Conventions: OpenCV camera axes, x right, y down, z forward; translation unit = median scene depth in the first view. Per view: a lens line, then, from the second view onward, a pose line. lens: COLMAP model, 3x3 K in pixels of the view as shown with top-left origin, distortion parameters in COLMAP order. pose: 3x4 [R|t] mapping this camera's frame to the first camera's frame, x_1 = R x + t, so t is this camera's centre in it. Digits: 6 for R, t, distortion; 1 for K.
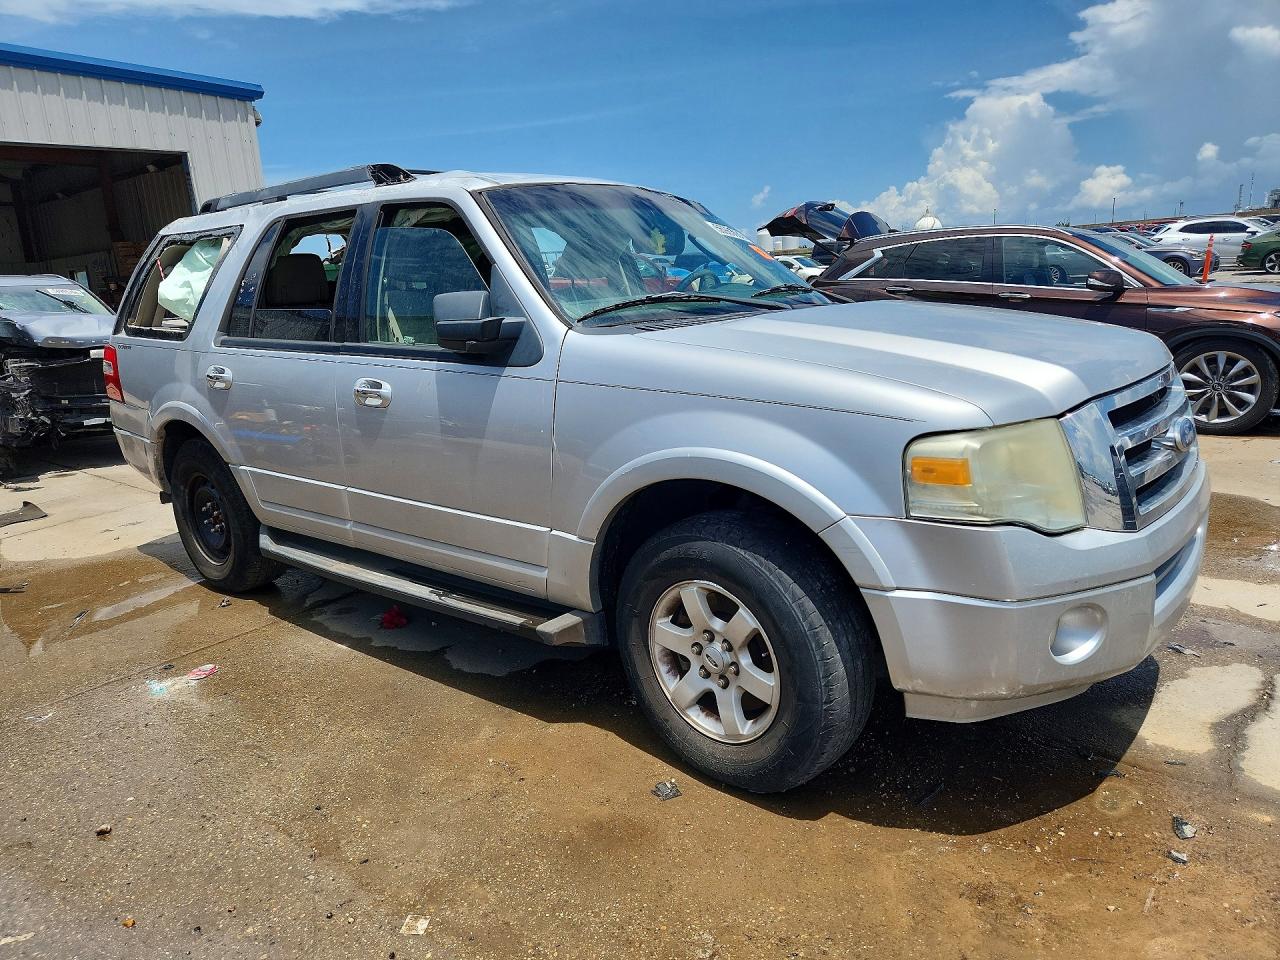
lens RADIAL K [[897.0, 0, 640.0], [0, 897.0, 480.0], [0, 0, 1]] dist [0.079110, -0.075063]
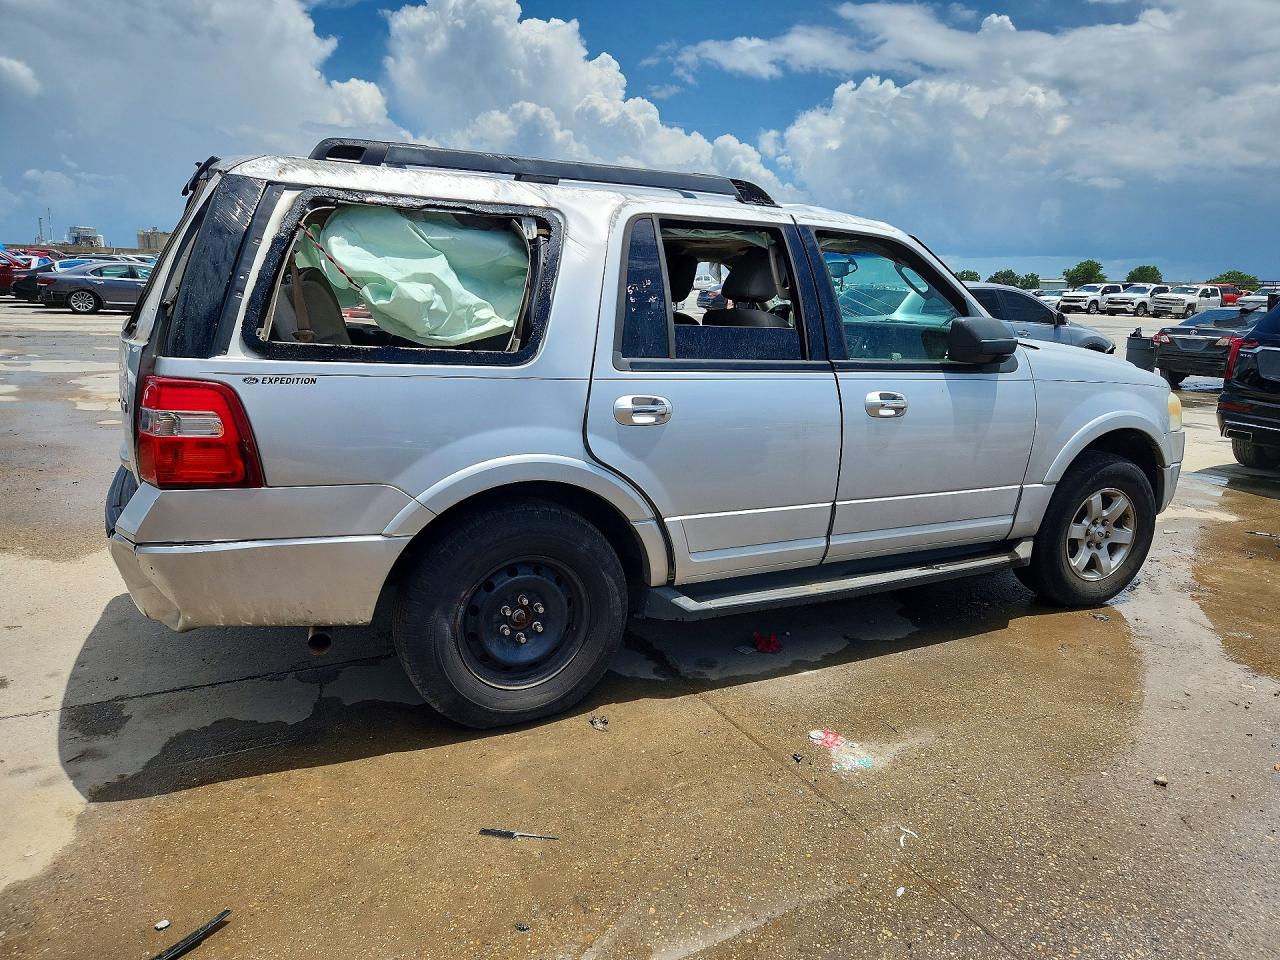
lens RADIAL K [[897.0, 0, 640.0], [0, 897.0, 480.0], [0, 0, 1]] dist [0.079110, -0.075063]
pose [[0.355796, -0.128019, 0.925754, -1.362227], [0.159509, 0.984357, 0.074818, -0.130512], [-0.920851, 0.121046, 0.370650, 0.845339]]
